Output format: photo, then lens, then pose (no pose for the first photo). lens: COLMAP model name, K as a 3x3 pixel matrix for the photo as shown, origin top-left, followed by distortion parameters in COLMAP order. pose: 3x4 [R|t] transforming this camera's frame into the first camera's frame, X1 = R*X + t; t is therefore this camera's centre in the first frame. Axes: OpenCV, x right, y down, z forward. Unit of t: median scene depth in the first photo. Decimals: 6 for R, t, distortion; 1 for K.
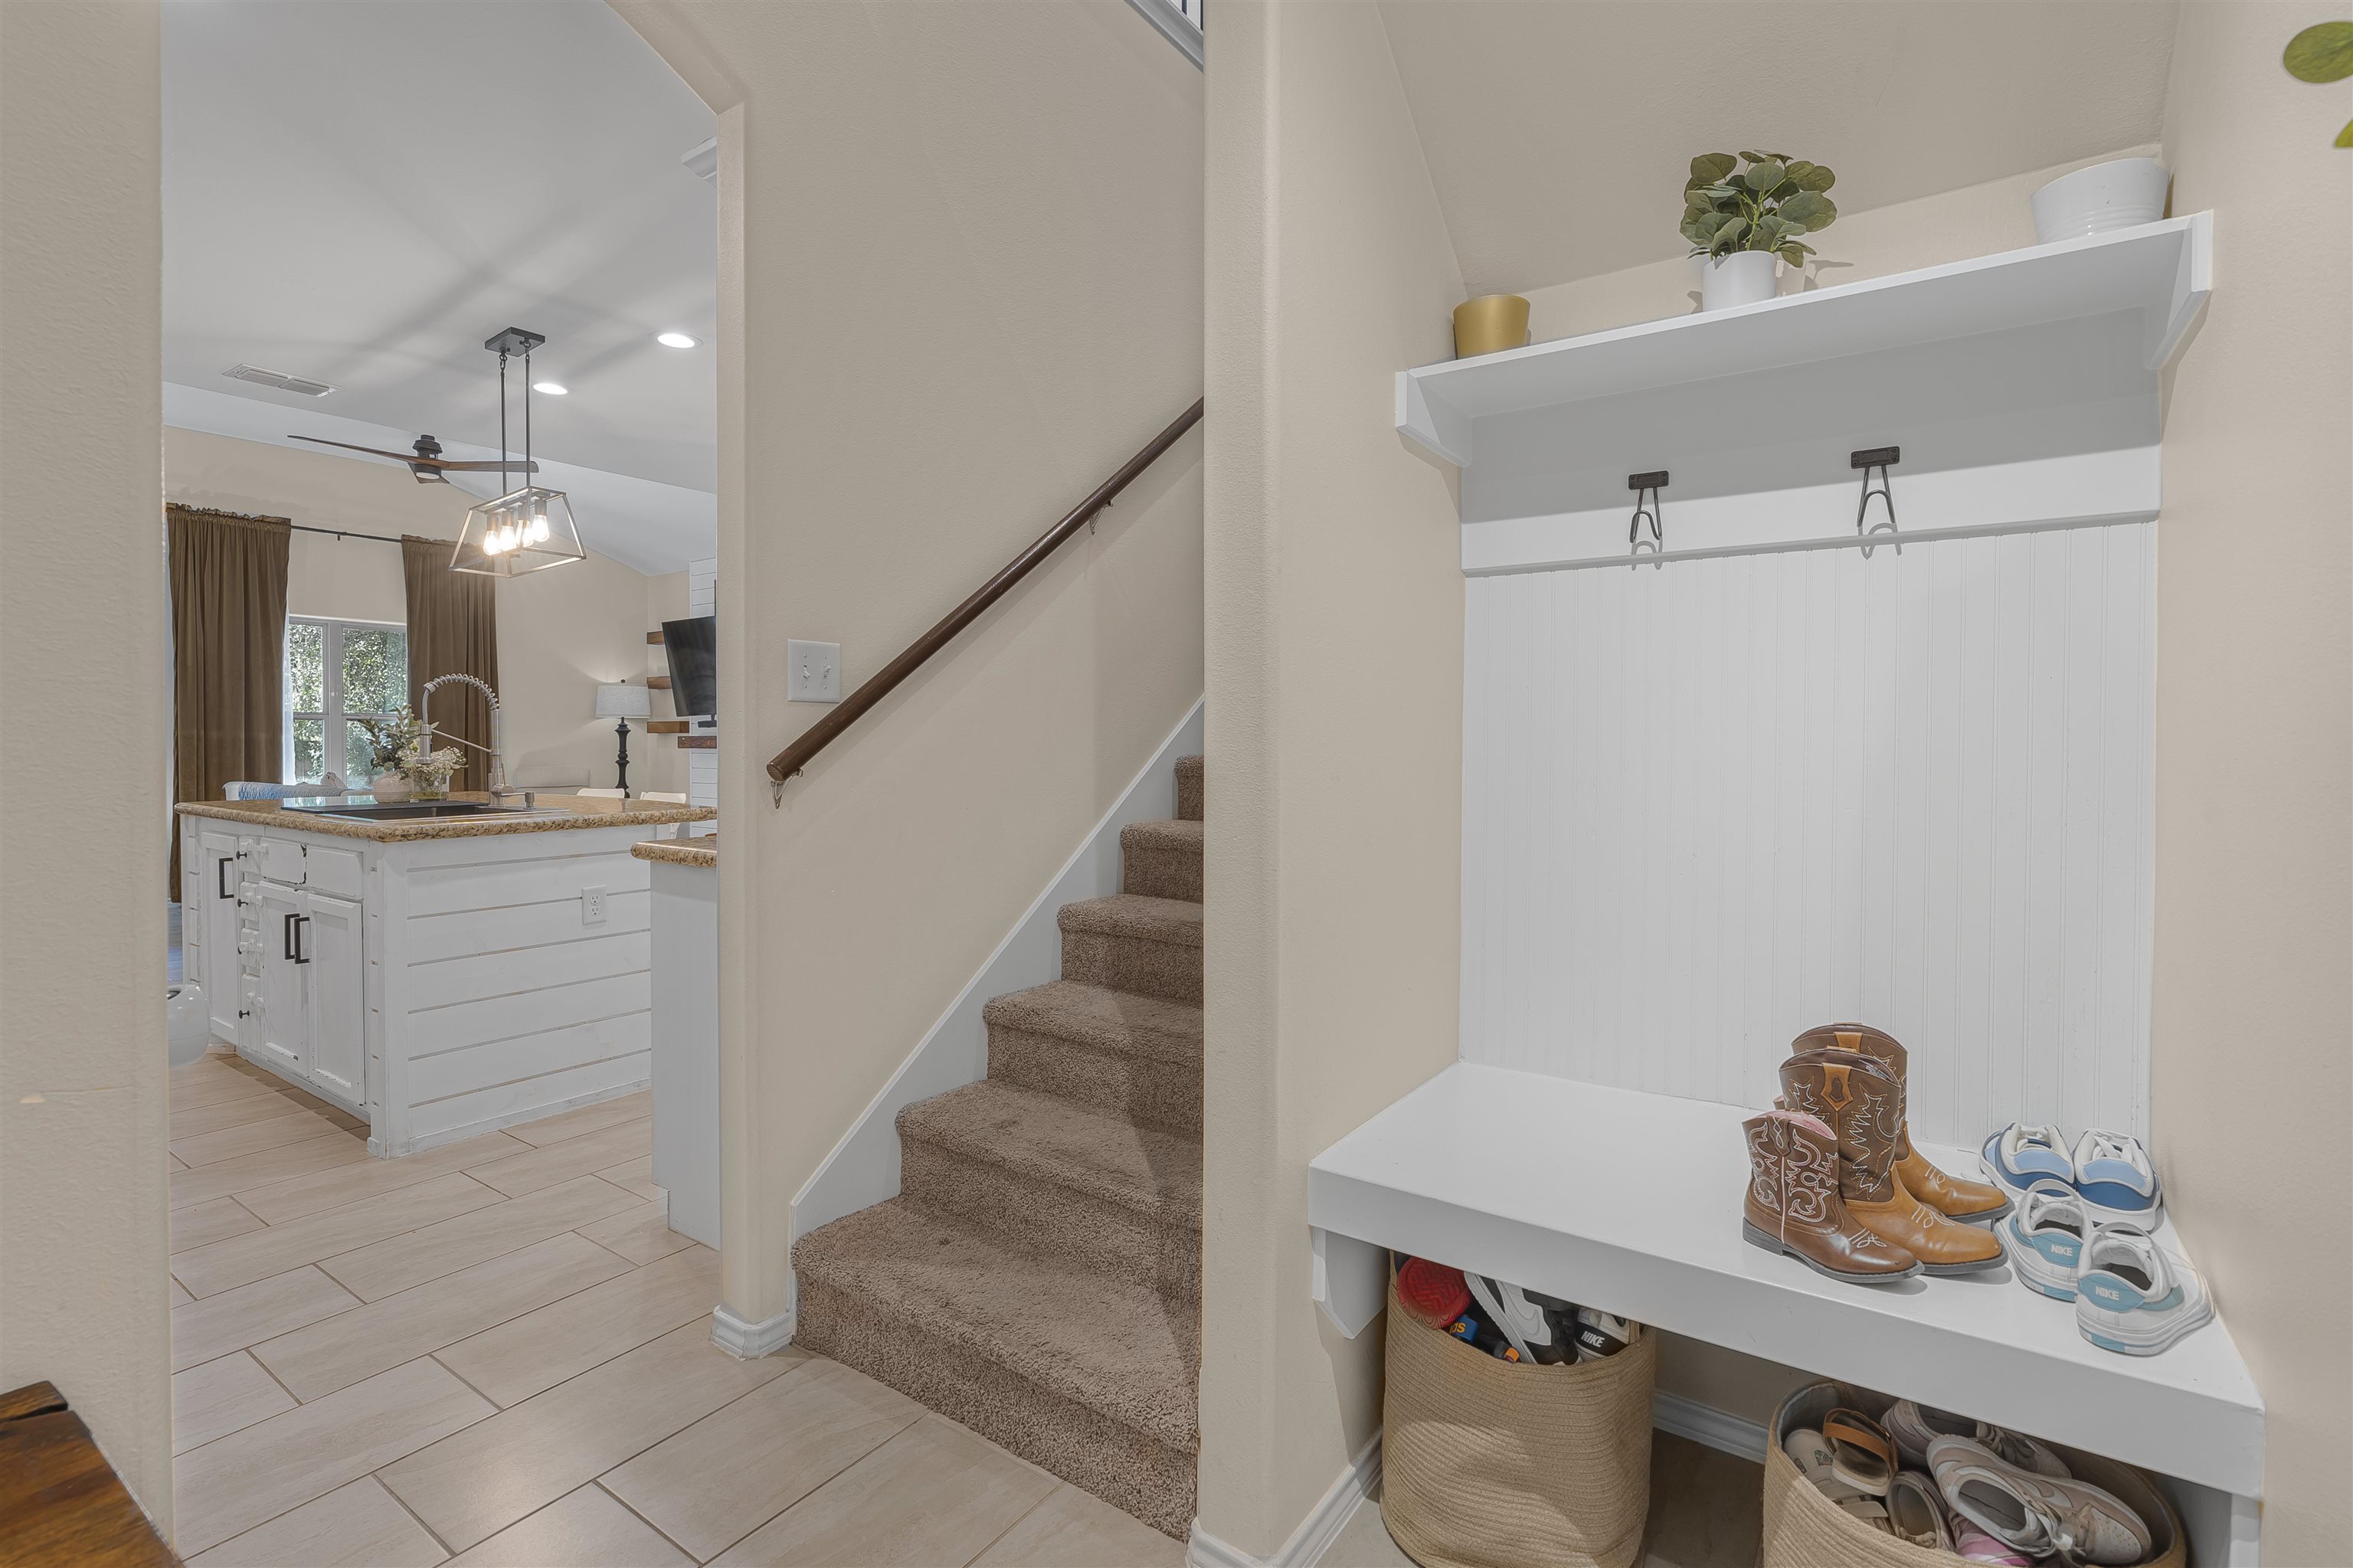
lens RADIAL K [[1070.0, 0, 1250.4], [0, 1070.0, 757.3], [0, 0, 1]] dist [-0.024359, -0.000198]
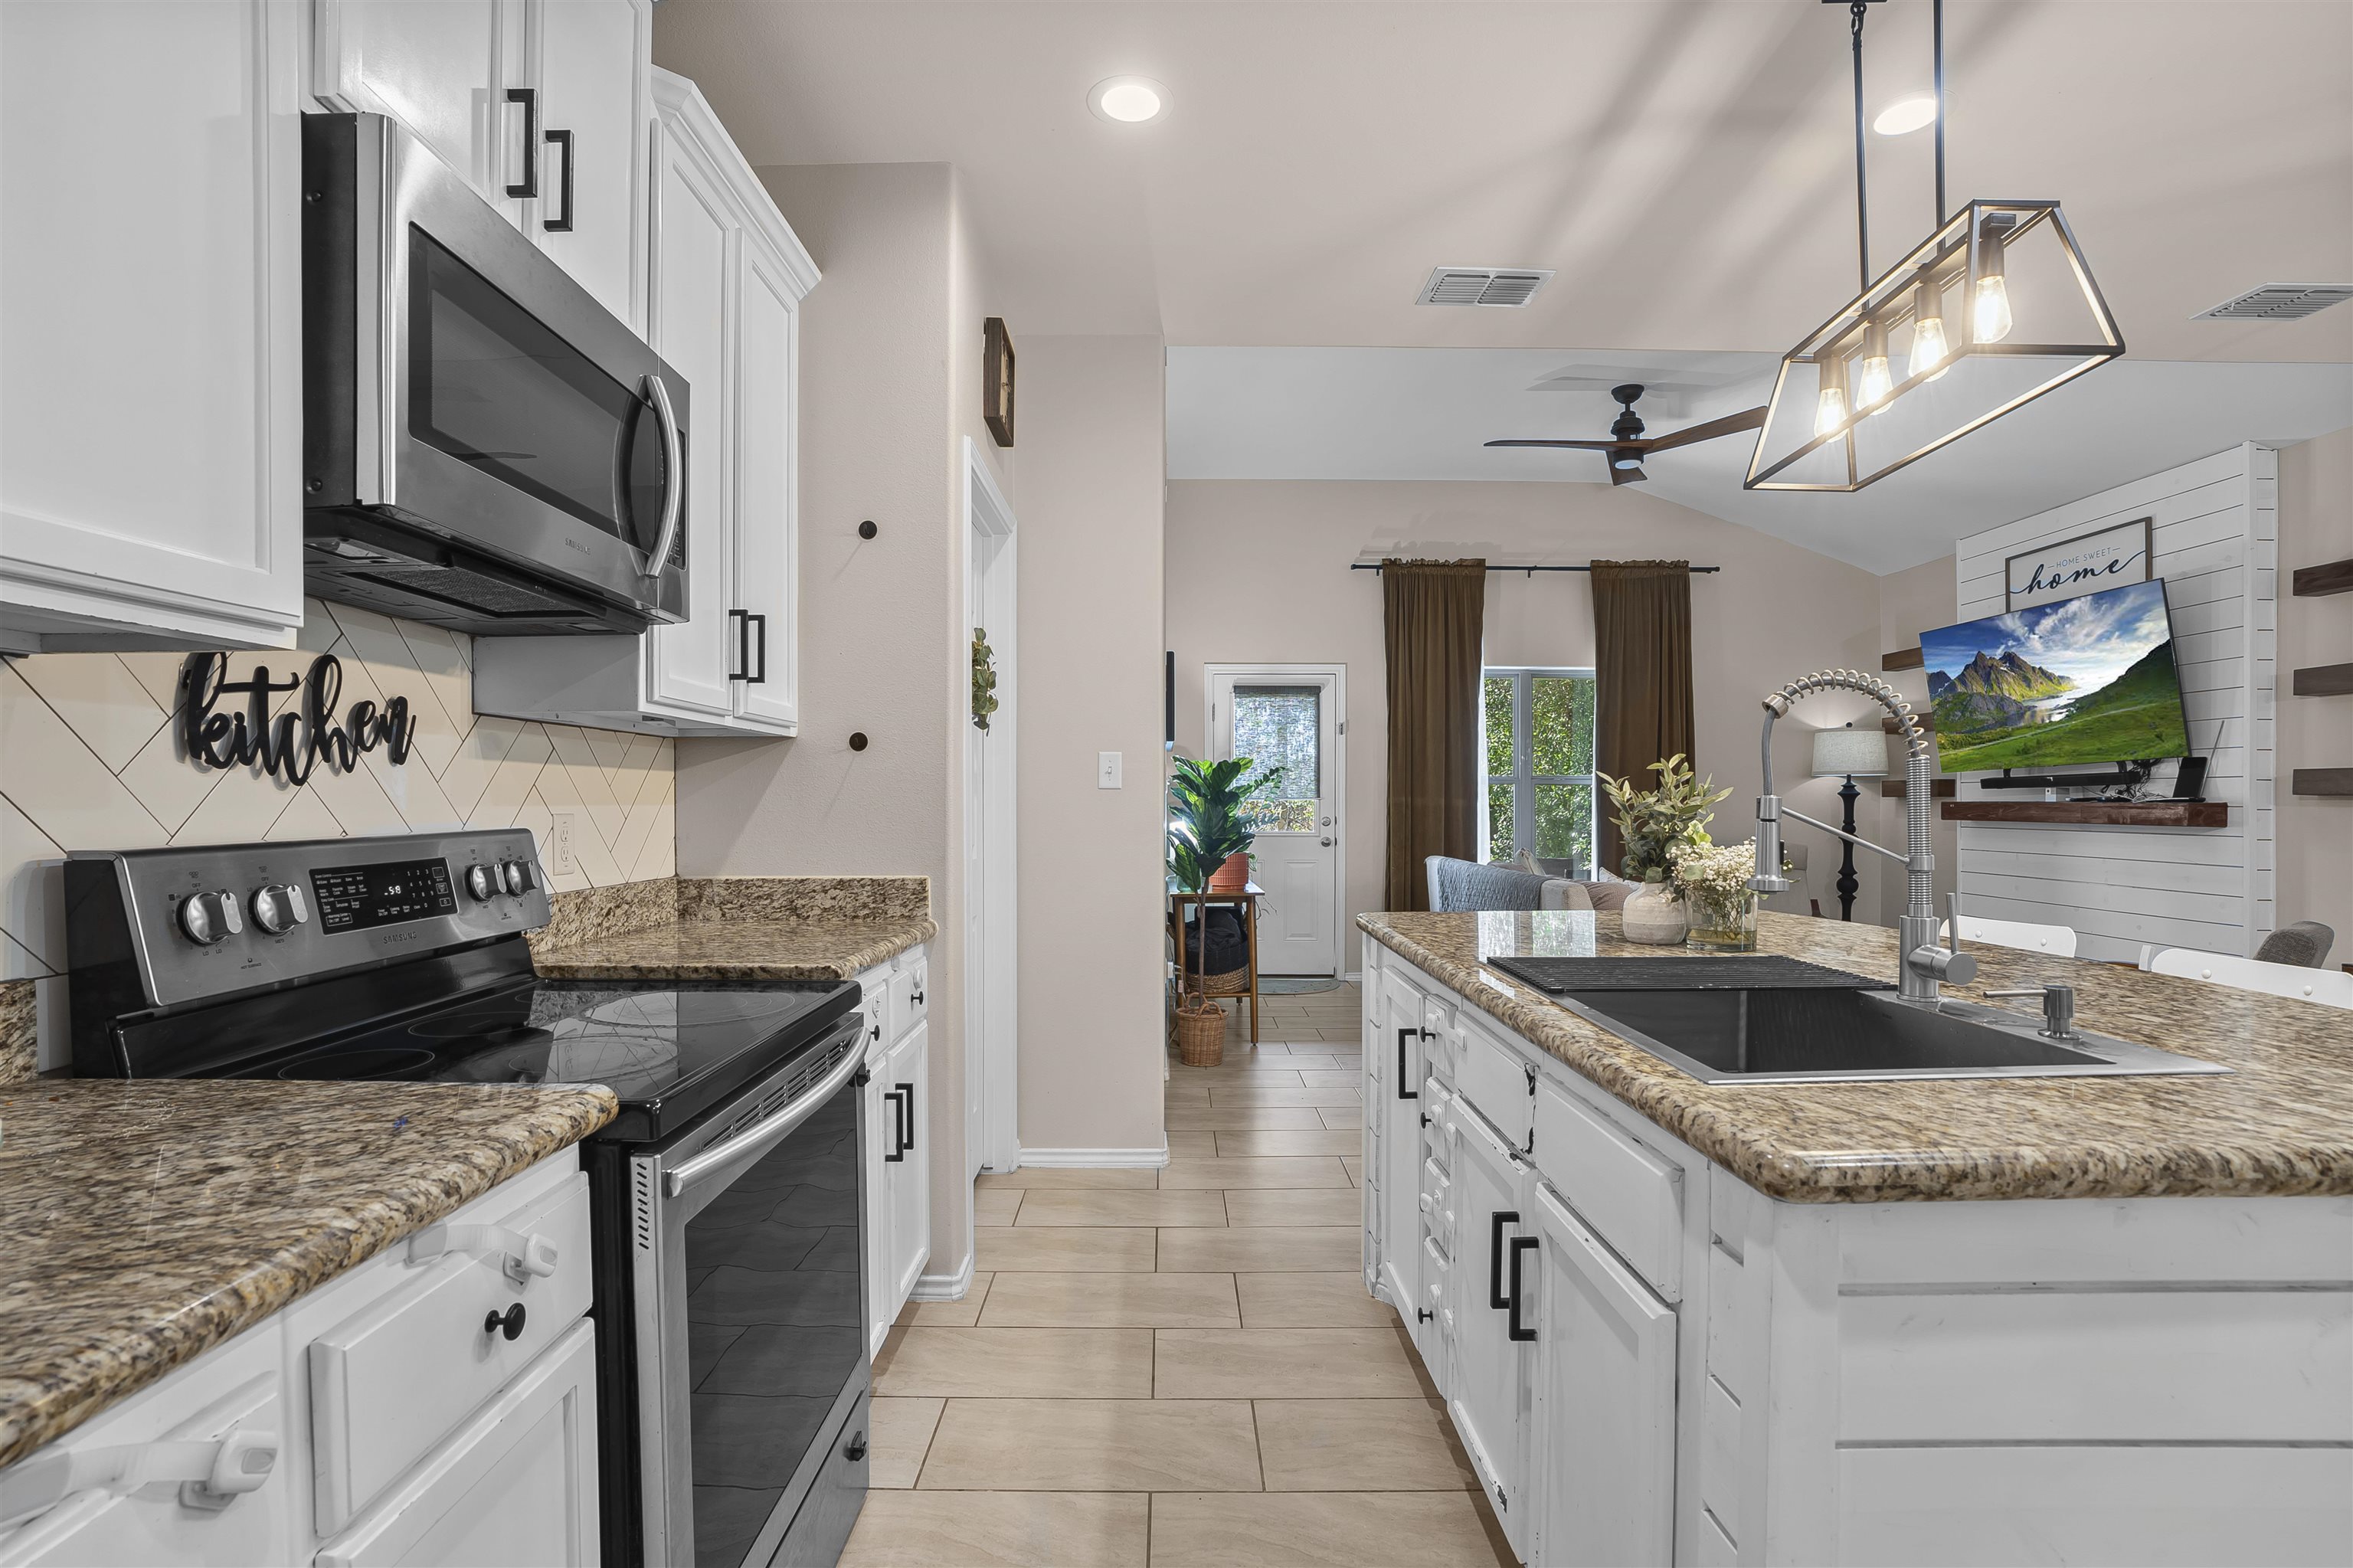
lens RADIAL K [[1139.8, 0, 1187.0], [0, 1139.8, 798.0], [0, 0, 1]] dist [-0.019947, 0.004005]
pose [[0.547480, -0.003699, -0.836811, -0.257178], [-0.011528, 0.999862, -0.011962, -0.010366], [0.836739, 0.016196, 0.547362, 0.272055]]
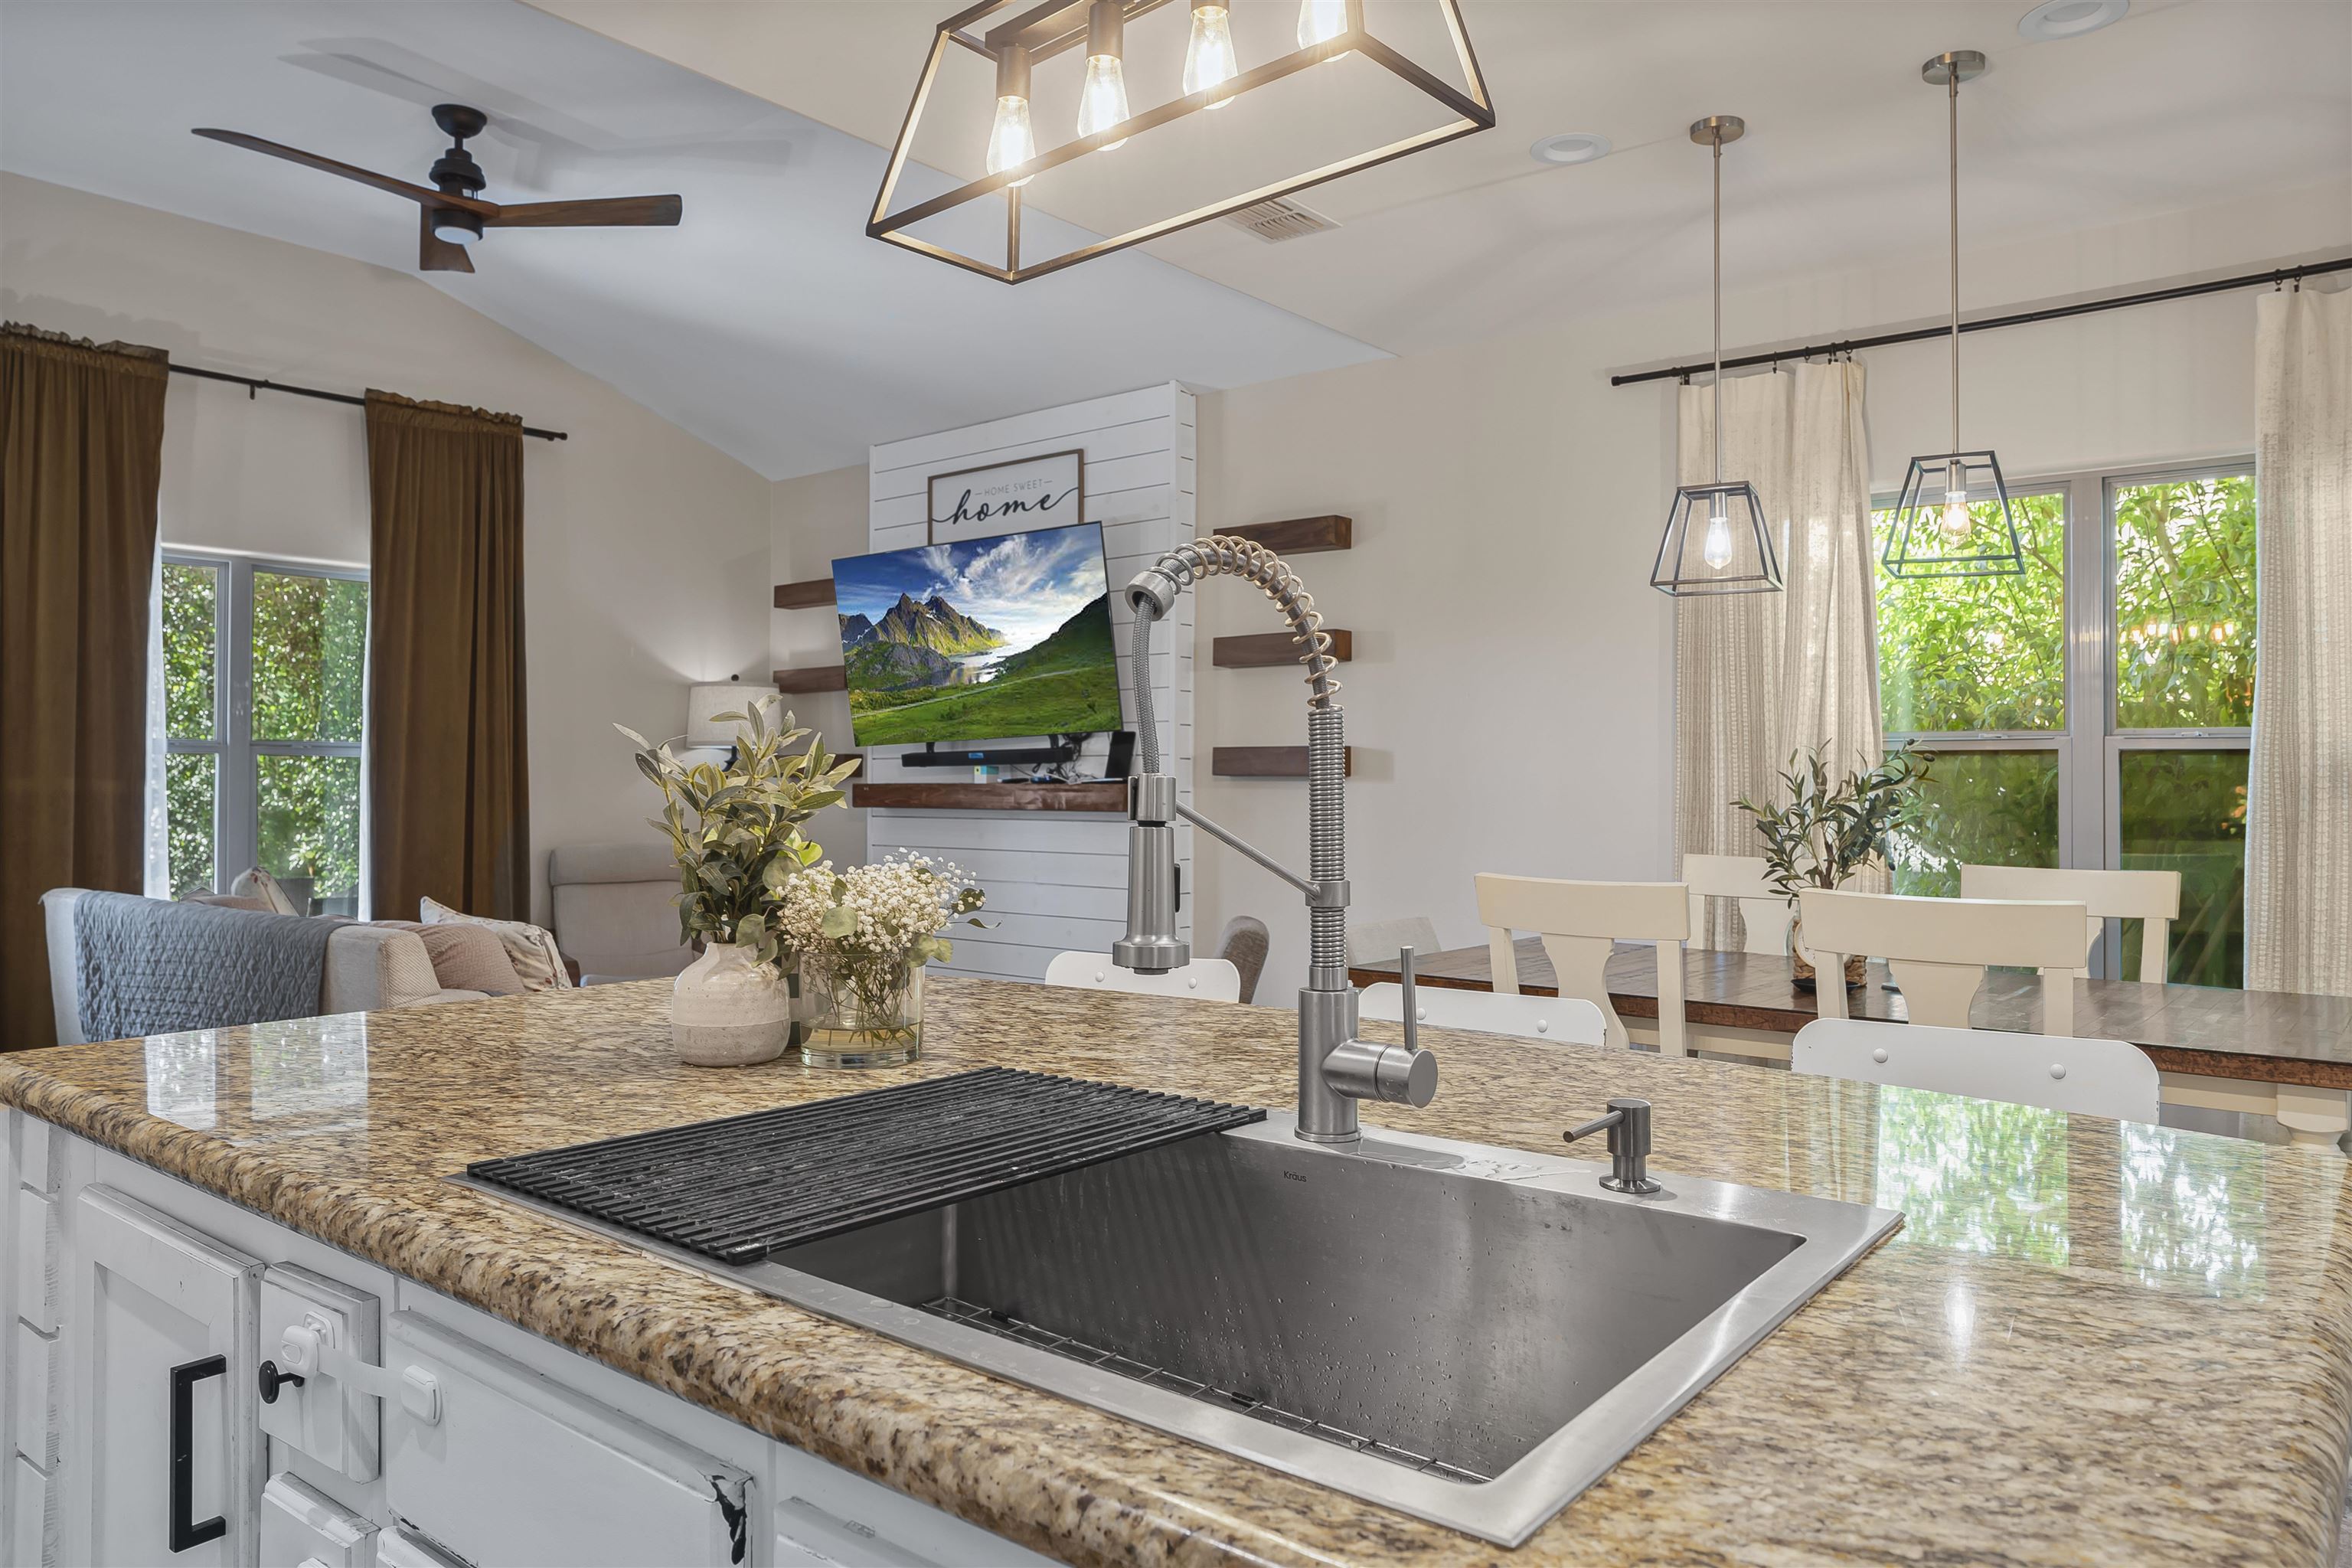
lens RADIAL K [[1589.5, 0, 1186.3], [0, 1589.5, 742.7], [0, 0, 1]] dist [-0.013467, 0.018672]
pose [[0.991743, -0.005315, -0.128130, -0.354258], [0.000276, 0.999227, -0.039313, -0.011853], [0.128240, 0.038953, 0.990978, 0.333654]]
